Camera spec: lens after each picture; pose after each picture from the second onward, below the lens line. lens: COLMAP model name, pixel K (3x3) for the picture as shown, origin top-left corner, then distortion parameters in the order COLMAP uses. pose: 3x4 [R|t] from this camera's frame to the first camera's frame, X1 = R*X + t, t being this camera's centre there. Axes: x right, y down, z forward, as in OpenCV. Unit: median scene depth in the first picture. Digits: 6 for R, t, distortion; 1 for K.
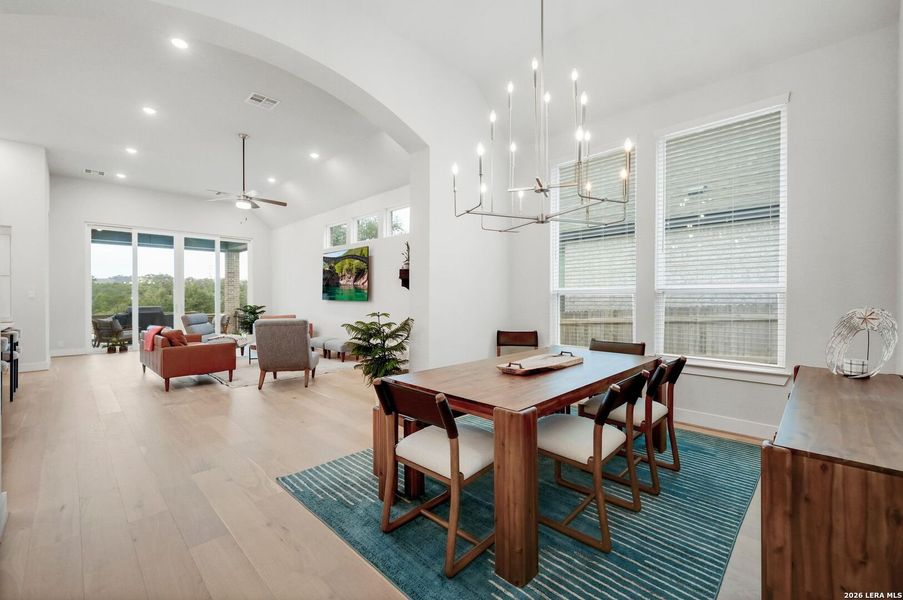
lens RADIAL K [[378.5, 0, 451.4], [0, 378.5, 296.2], [0, 0, 1]] dist [-0.001672, -0.000144]
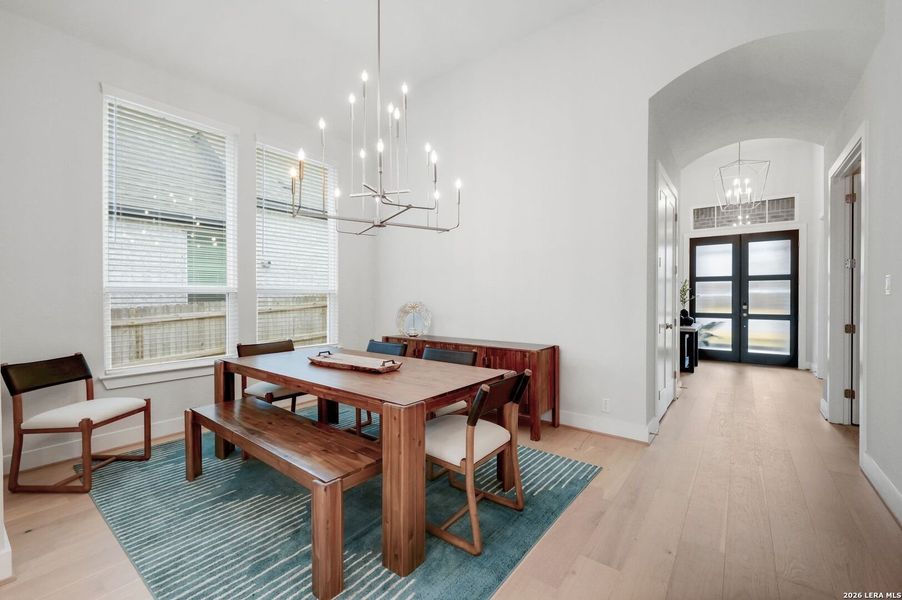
lens RADIAL K [[378.1, 0, 450.9], [0, 378.1, 296.2], [0, 0, 1]] dist [-0.001672, -0.000144]
pose [[-0.118172, 0.000707, 0.992993, -0.340915], [0.001764, 0.999998, -0.000502, 0.001826], [-0.992992, 0.001692, -0.118173, 0.373066]]
